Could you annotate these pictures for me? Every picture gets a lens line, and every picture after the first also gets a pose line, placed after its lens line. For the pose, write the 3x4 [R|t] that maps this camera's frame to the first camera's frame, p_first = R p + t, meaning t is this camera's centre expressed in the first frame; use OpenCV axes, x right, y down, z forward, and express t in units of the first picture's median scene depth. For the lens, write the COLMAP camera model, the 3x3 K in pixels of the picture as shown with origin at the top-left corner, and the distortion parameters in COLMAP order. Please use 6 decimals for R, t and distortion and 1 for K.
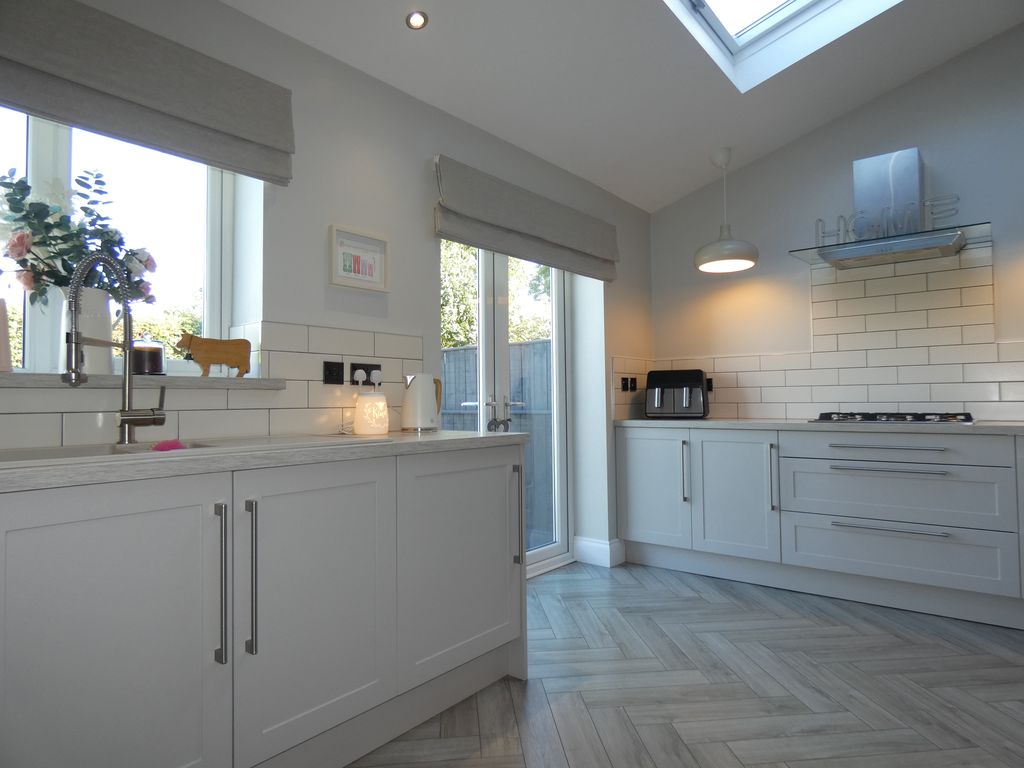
lens RADIAL K [[617.6, 0, 512.0], [0, 617.6, 384.0], [0, 0, 1]] dist [0.005556, -0.011569]
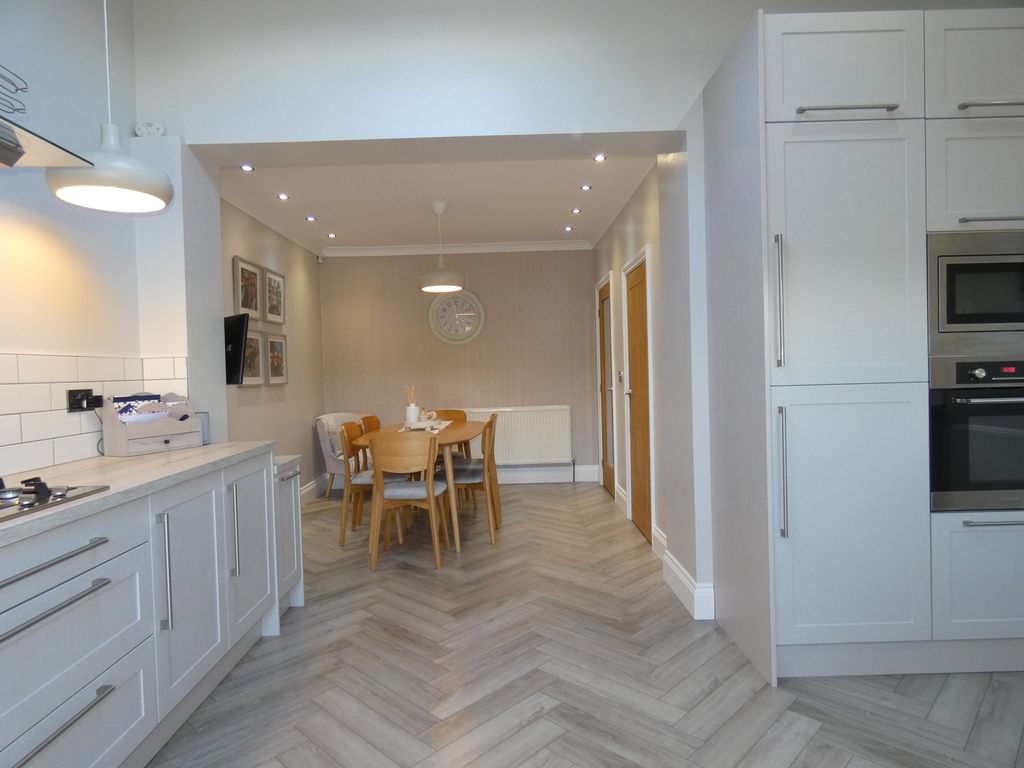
lens RADIAL K [[614.9, 0, 512.0], [0, 614.9, 384.0], [0, 0, 1]] dist [-0.004739, 0.001721]
pose [[-0.640363, 0.012238, 0.767975, 0.023166], [0.015919, 0.999870, -0.002660, -0.028122], [-0.767908, 0.010522, -0.640474, 0.998119]]
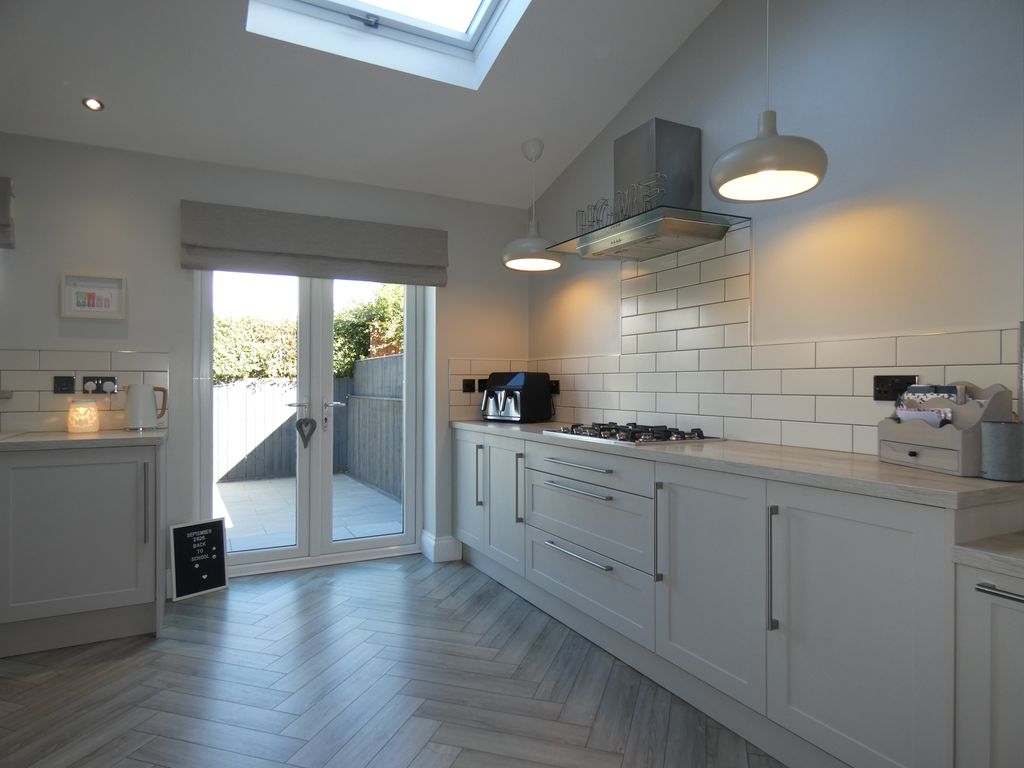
lens RADIAL K [[618.7, 0, 512.0], [0, 618.7, 384.0], [0, 0, 1]] dist [0.026520, -0.018543]
pose [[0.914090, 0.009494, -0.405400, 0.870935], [0.002751, 0.999558, 0.029612, -0.043459], [0.405502, -0.028183, 0.913660, 0.129441]]
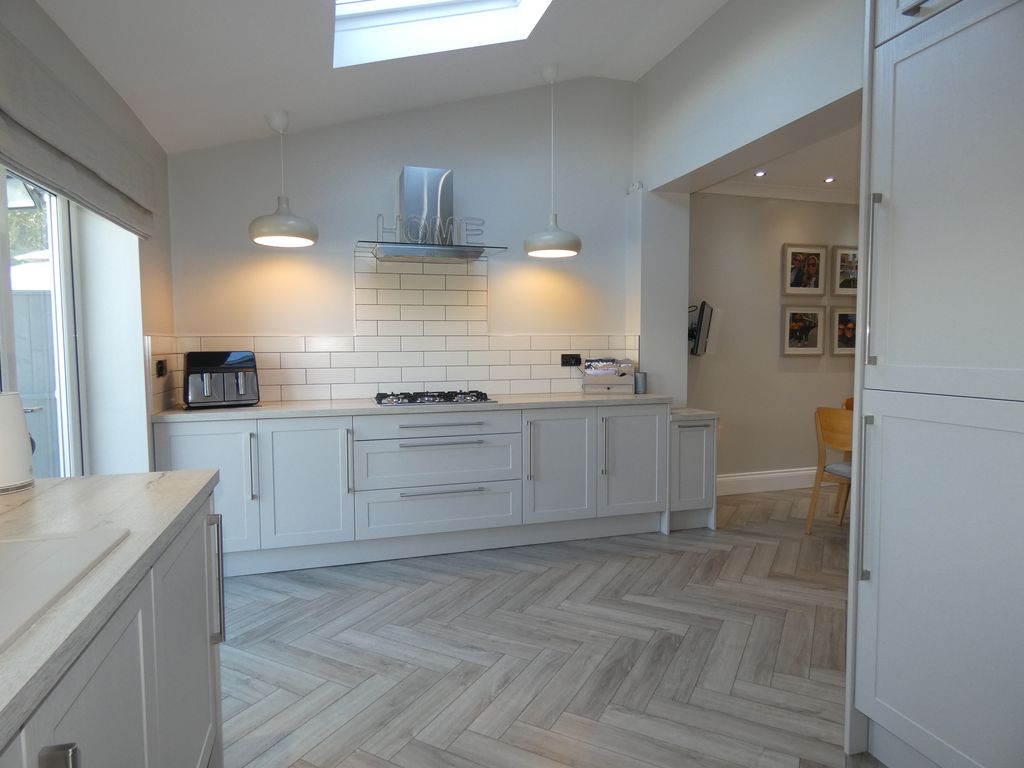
lens RADIAL K [[617.6, 0, 512.0], [0, 617.6, 384.0], [0, 0, 1]] dist [0.005556, -0.011569]
pose [[0.562449, -0.048422, 0.825413, -0.293750], [-0.024523, 0.996868, 0.075190, -0.067460], [-0.826468, -0.062532, 0.559500, 0.222311]]
